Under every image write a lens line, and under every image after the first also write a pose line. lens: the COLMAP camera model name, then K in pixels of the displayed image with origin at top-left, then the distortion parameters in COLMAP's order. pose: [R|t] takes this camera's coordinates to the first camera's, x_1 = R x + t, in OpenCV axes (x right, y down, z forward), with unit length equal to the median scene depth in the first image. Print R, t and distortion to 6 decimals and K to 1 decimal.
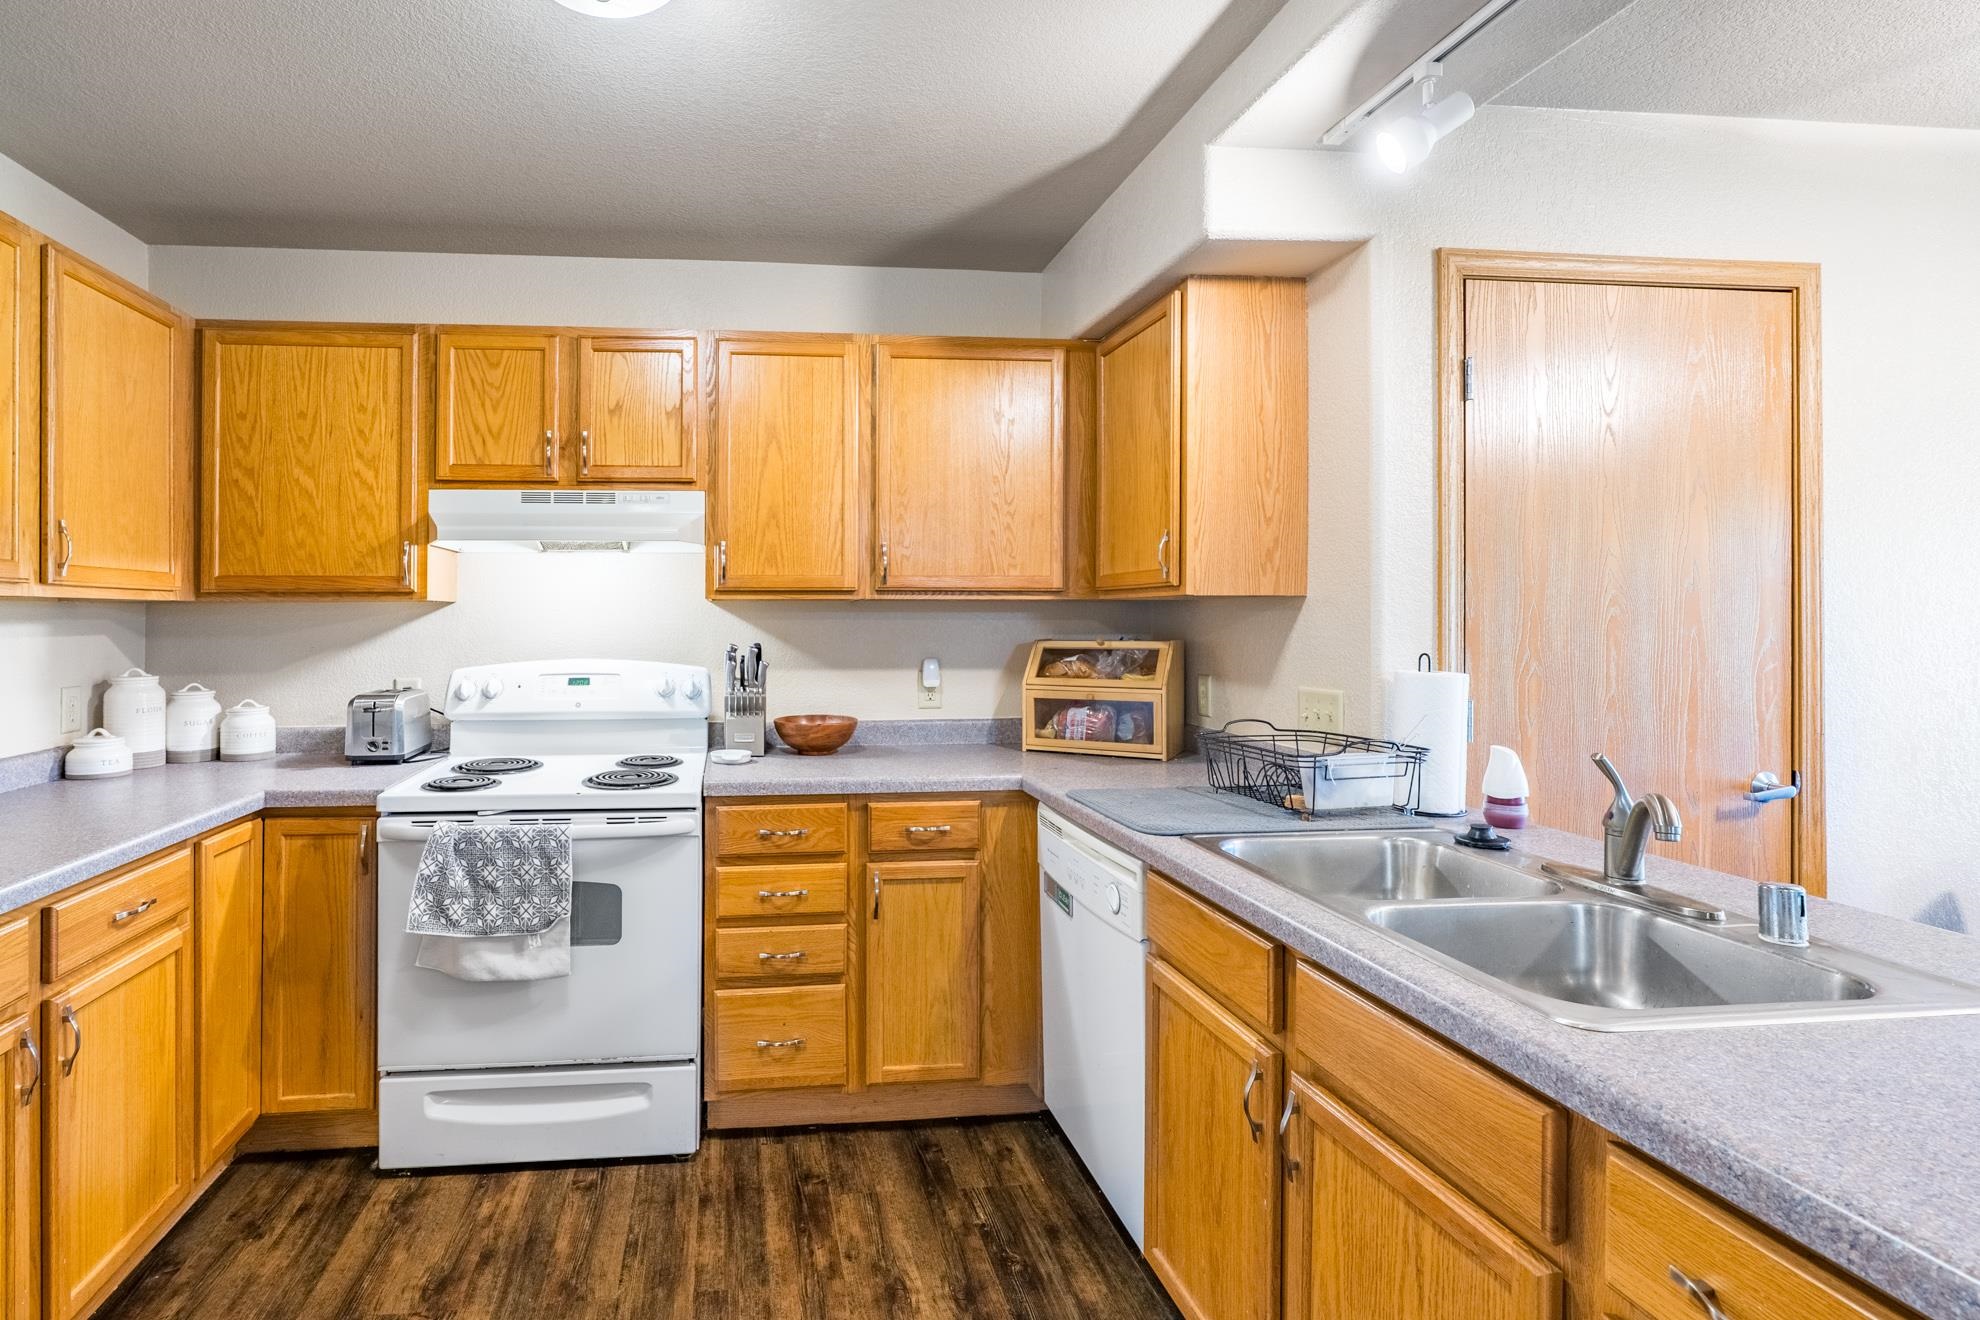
lens RADIAL K [[895.8, 0, 784.2], [0, 895.8, 607.8], [0, 0, 1]] dist [-0.018278, 0.003521]
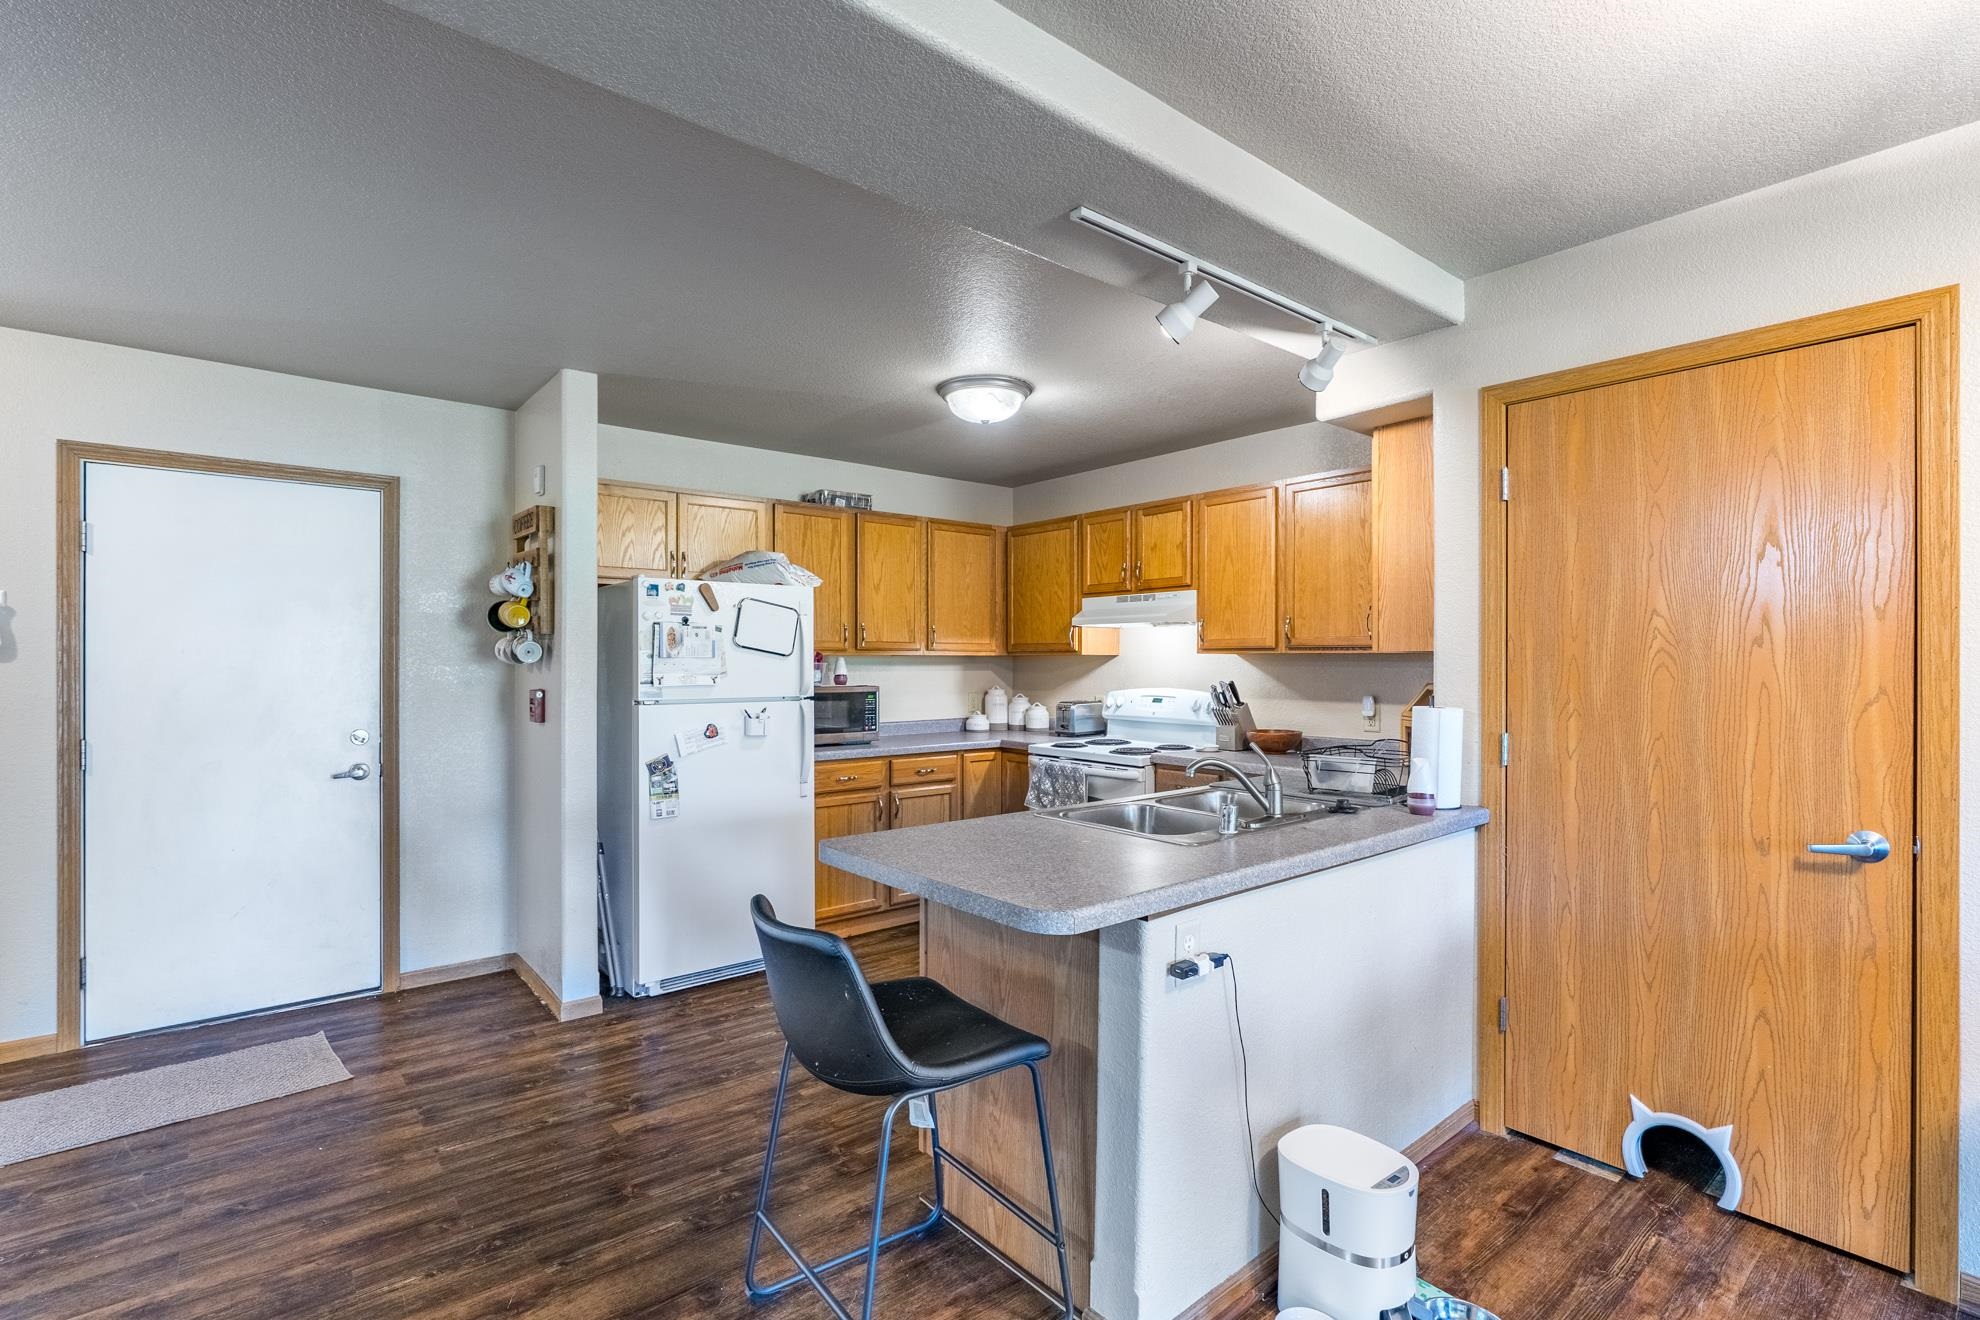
lens RADIAL K [[895.8, 0, 1005.7], [0, 895.8, 664.8], [0, 0, 1]] dist [-0.018278, 0.003521]
pose [[0.579597, 0.006496, -0.814877, 1.162086], [0.005622, 0.999913, 0.011970, -0.011673], [0.814884, -0.011519, 0.579510, -0.293684]]
